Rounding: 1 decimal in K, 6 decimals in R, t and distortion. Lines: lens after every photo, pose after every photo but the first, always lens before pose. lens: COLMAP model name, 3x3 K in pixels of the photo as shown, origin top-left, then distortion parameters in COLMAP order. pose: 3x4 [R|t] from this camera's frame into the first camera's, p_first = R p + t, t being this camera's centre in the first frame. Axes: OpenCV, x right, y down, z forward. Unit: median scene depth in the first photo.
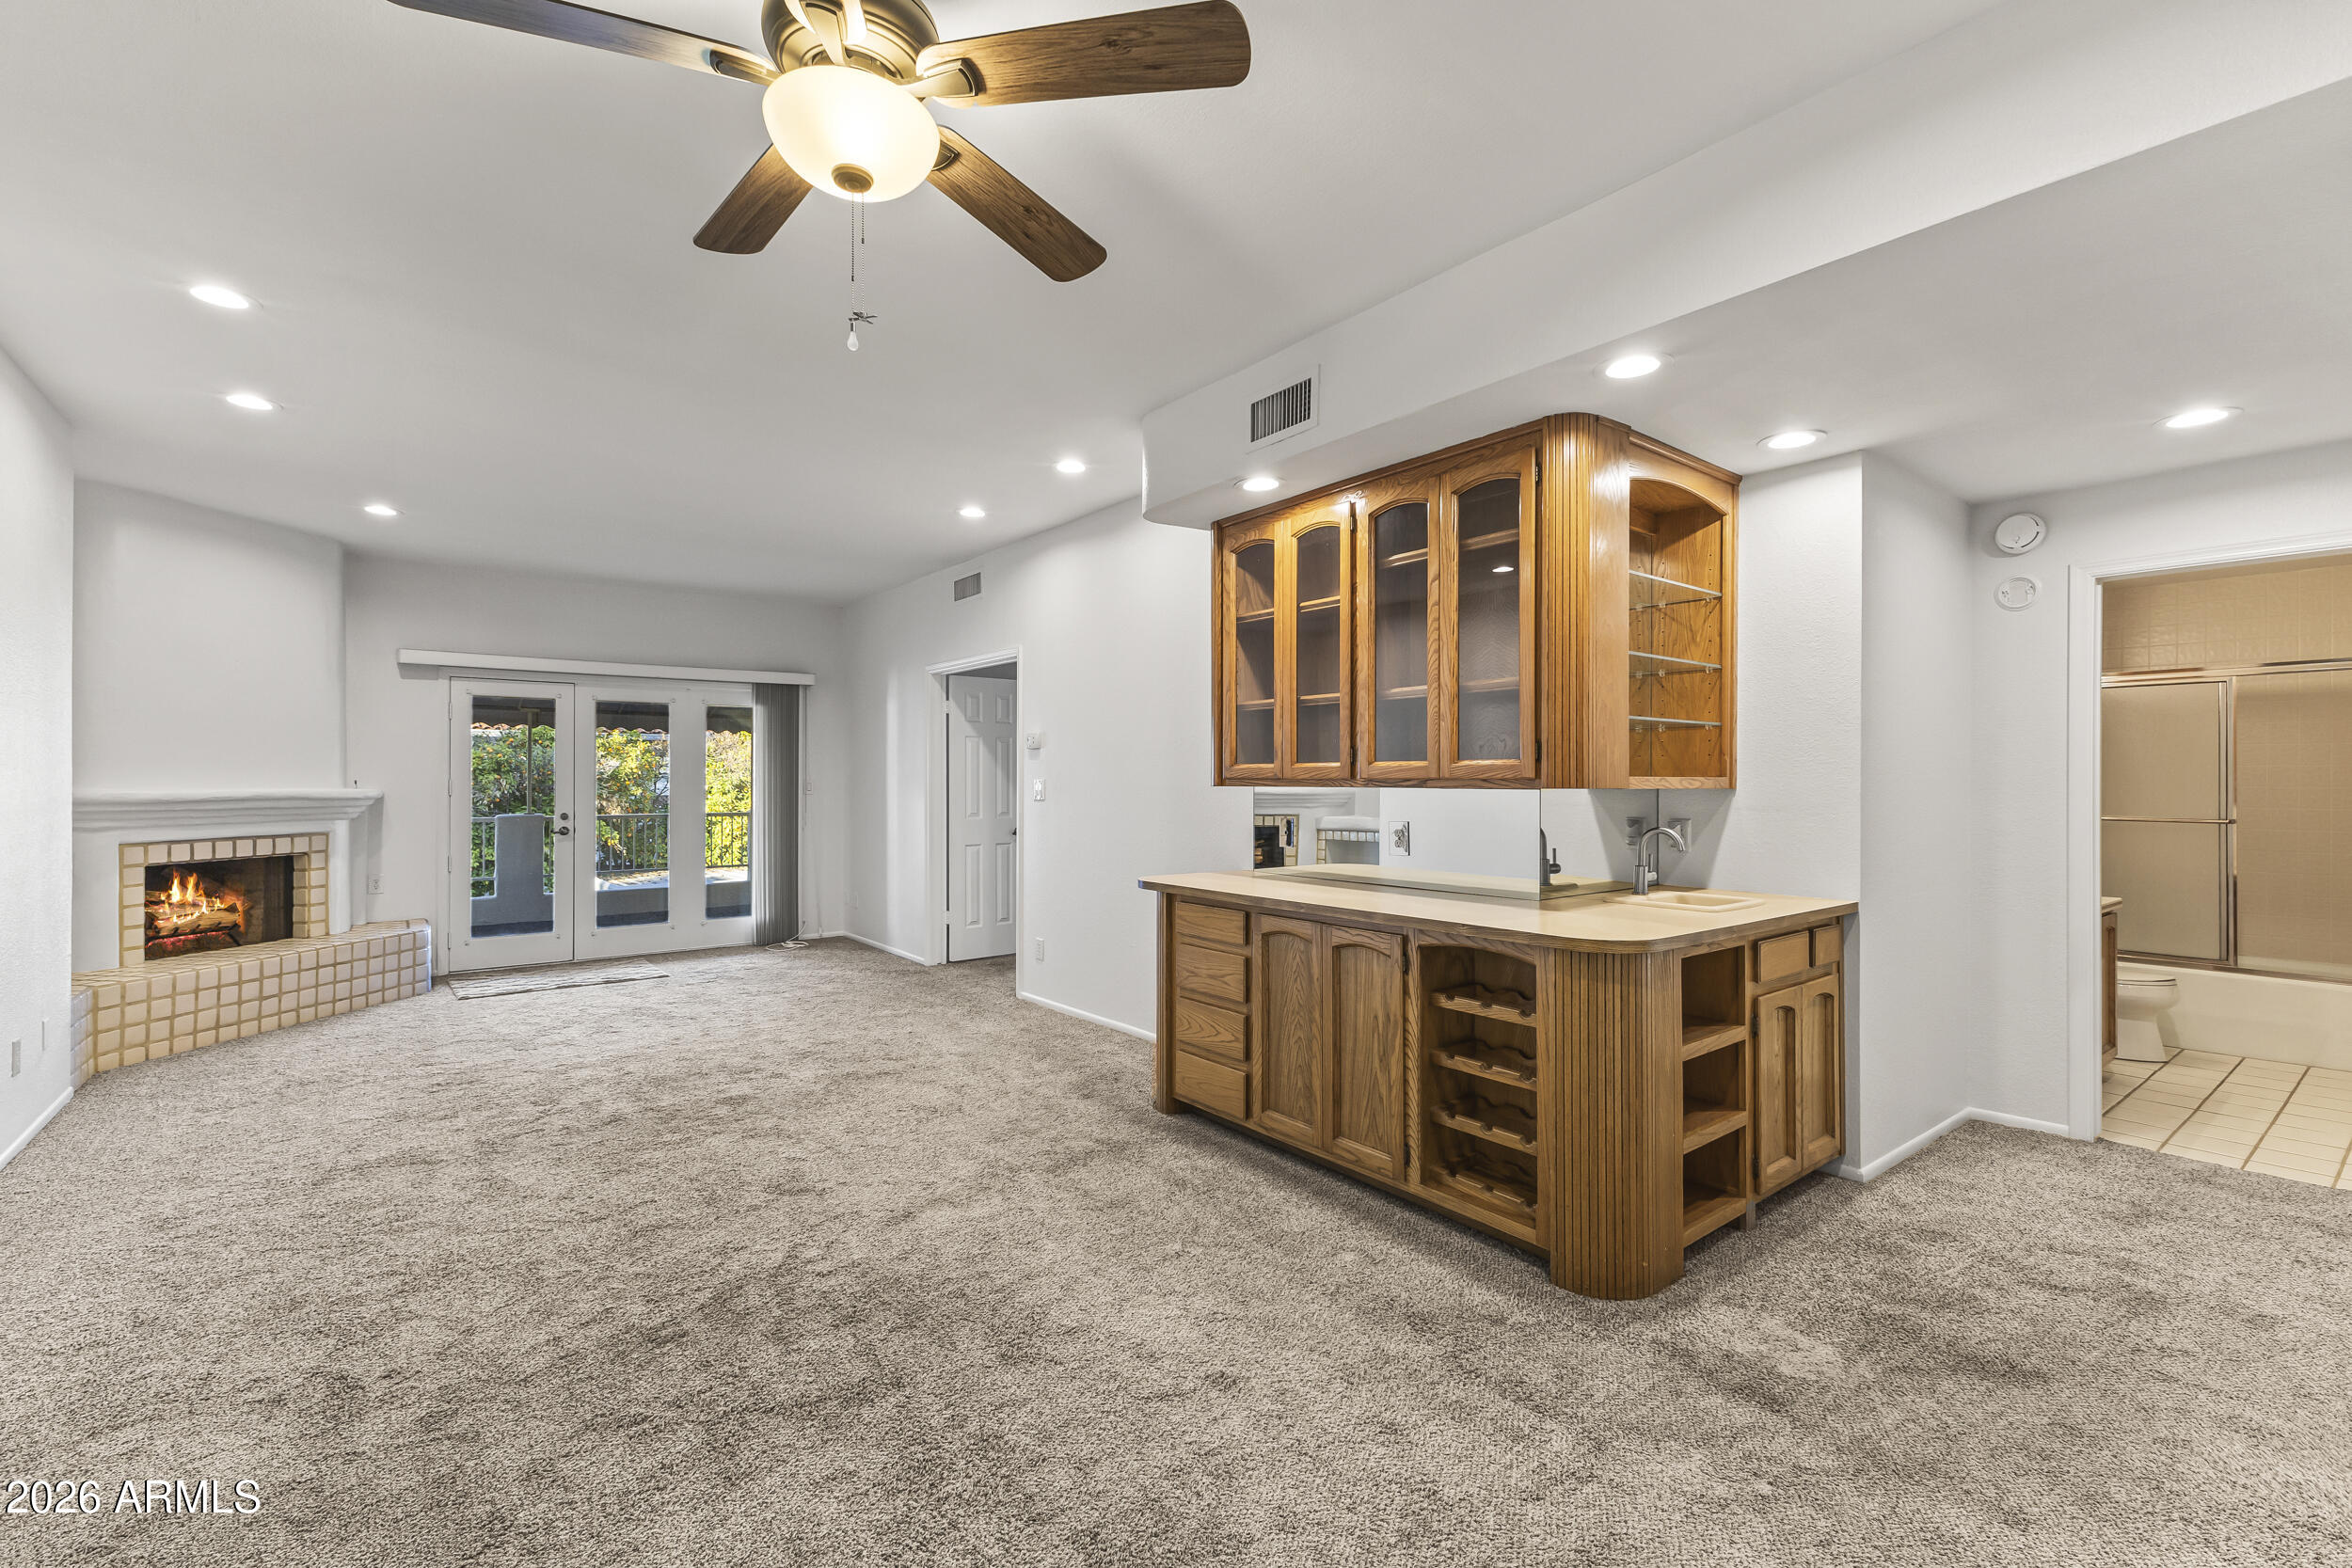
lens RADIAL K [[1021.0, 0, 1176.9], [0, 1021.0, 776.6], [0, 0, 1]] dist [0.006626, -0.001191]
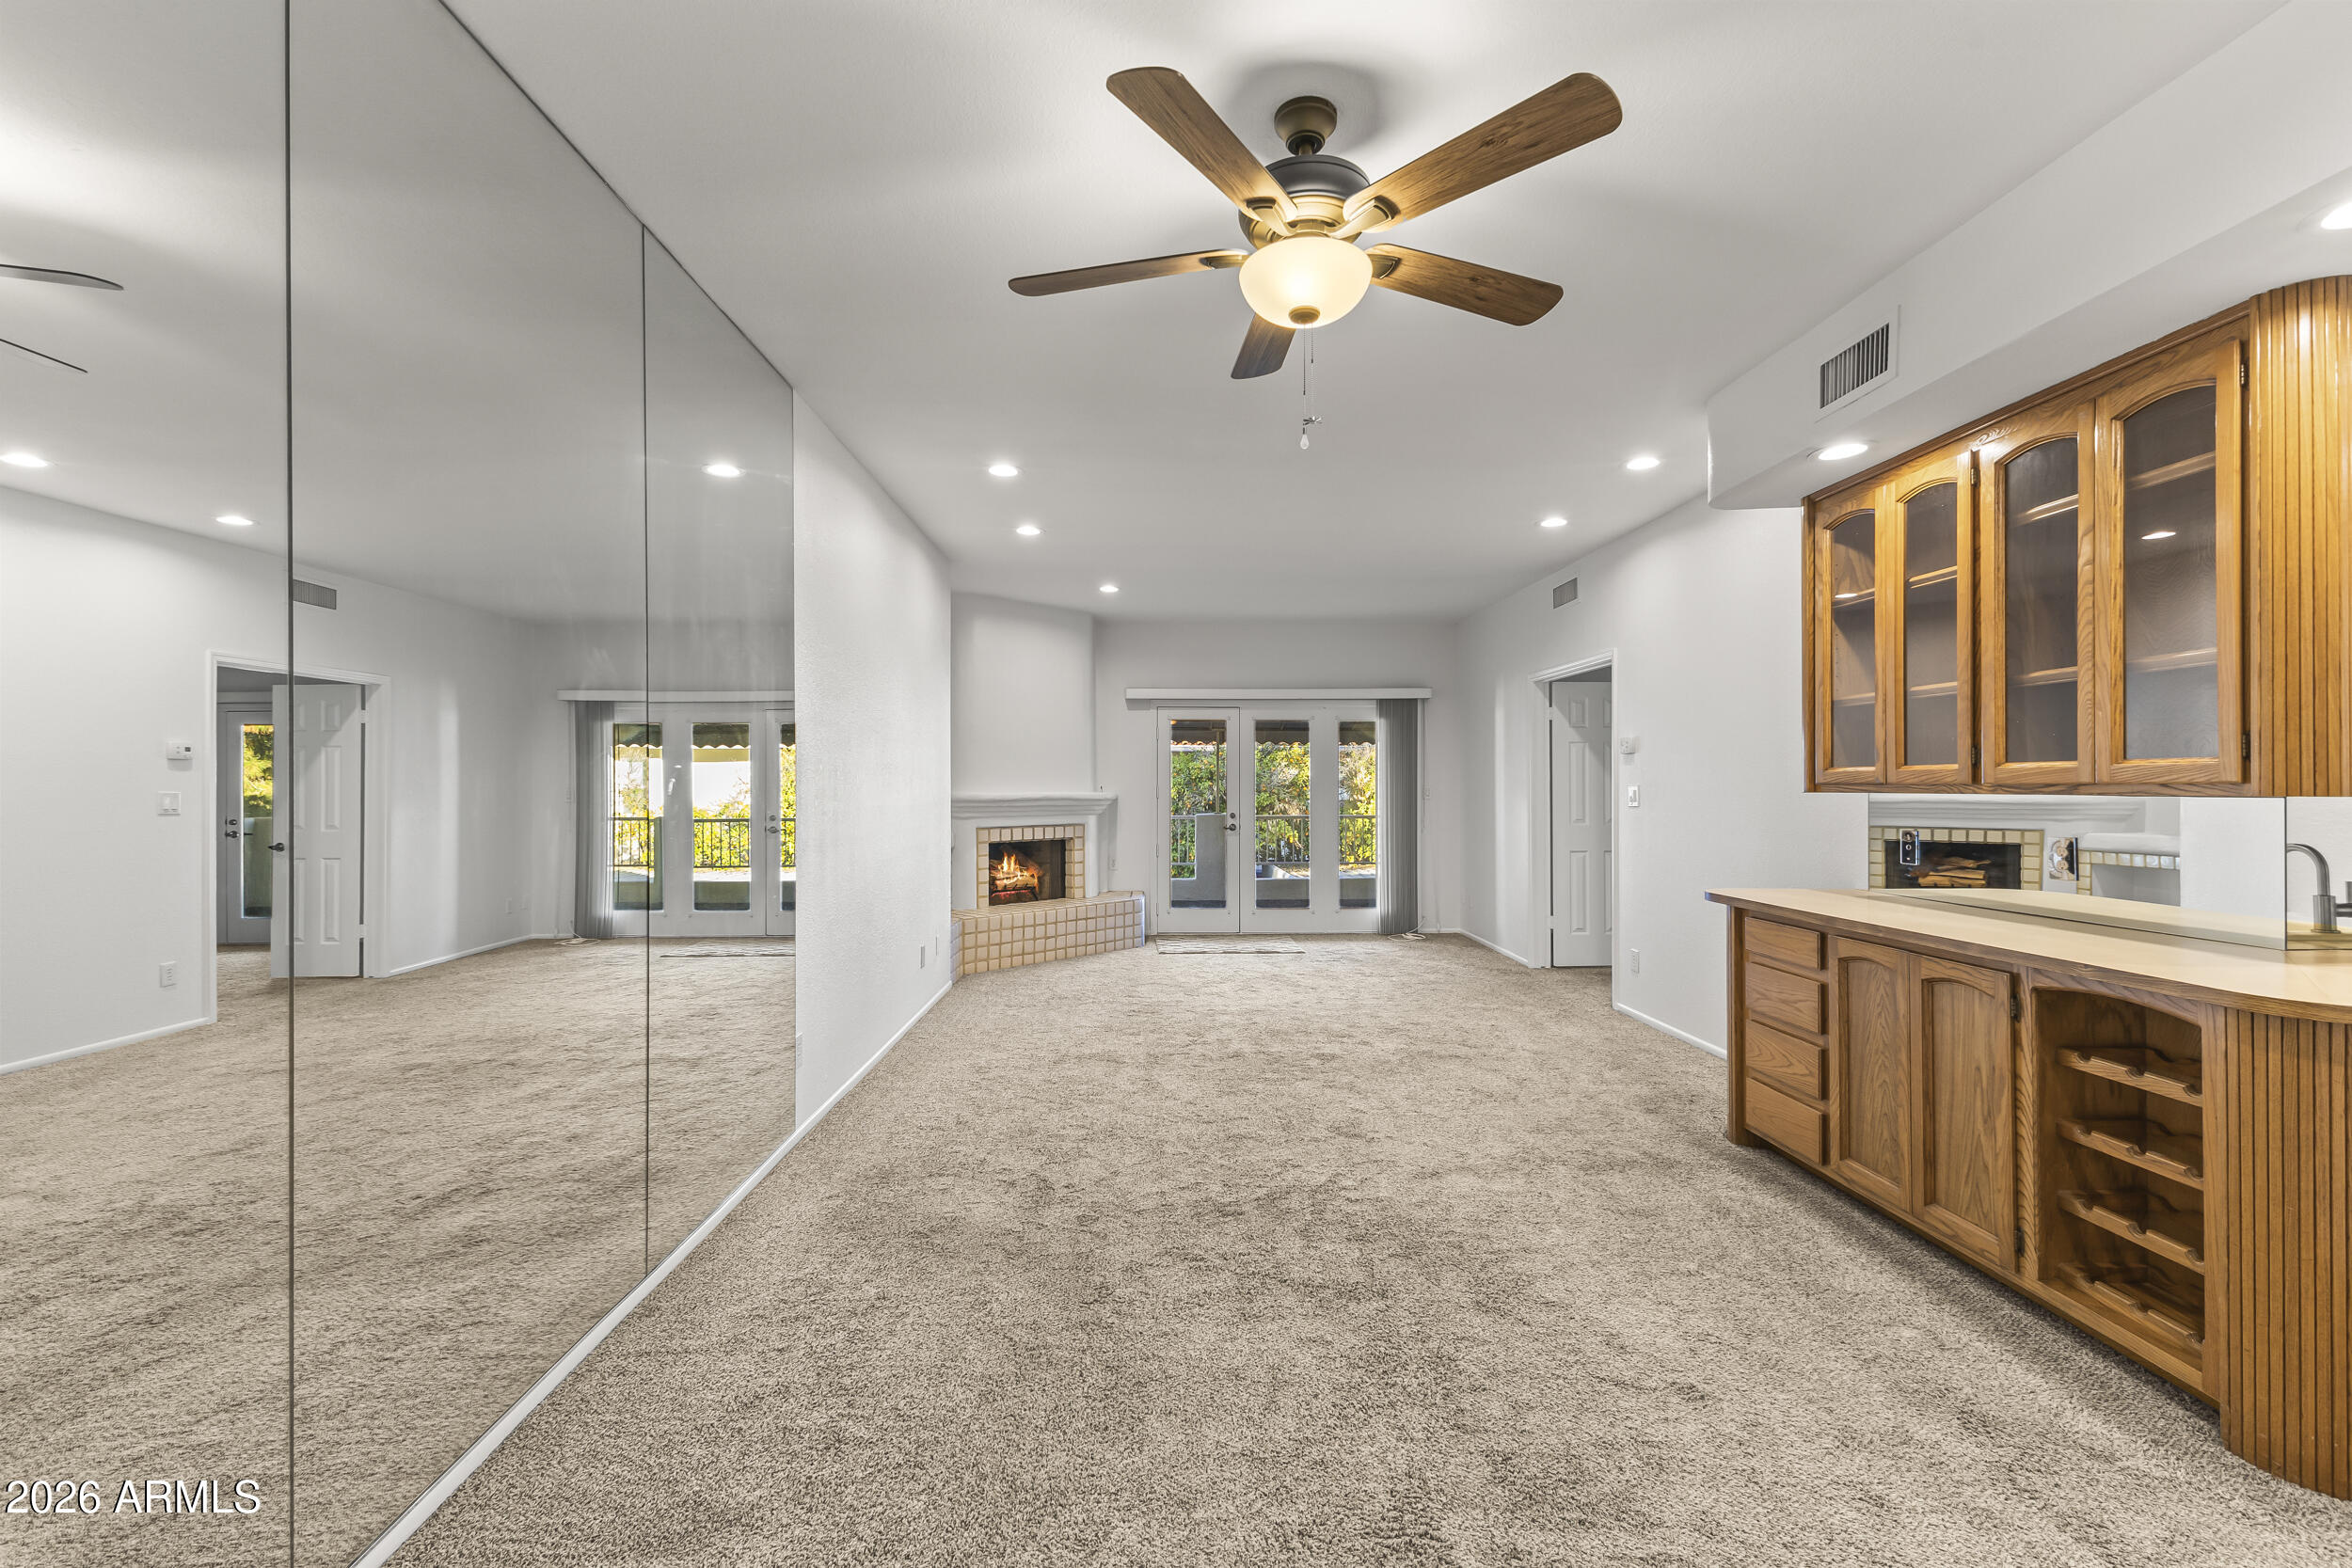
lens RADIAL K [[1021.0, 0, 1173.4], [0, 1021.0, 783.5], [0, 0, 1]] dist [0.006626, -0.001191]
pose [[0.801716, -0.002179, -0.597702, 0.163057], [0.002605, 0.999997, -0.000152, 0.000407], [0.597700, -0.001435, 0.801719, -0.063667]]
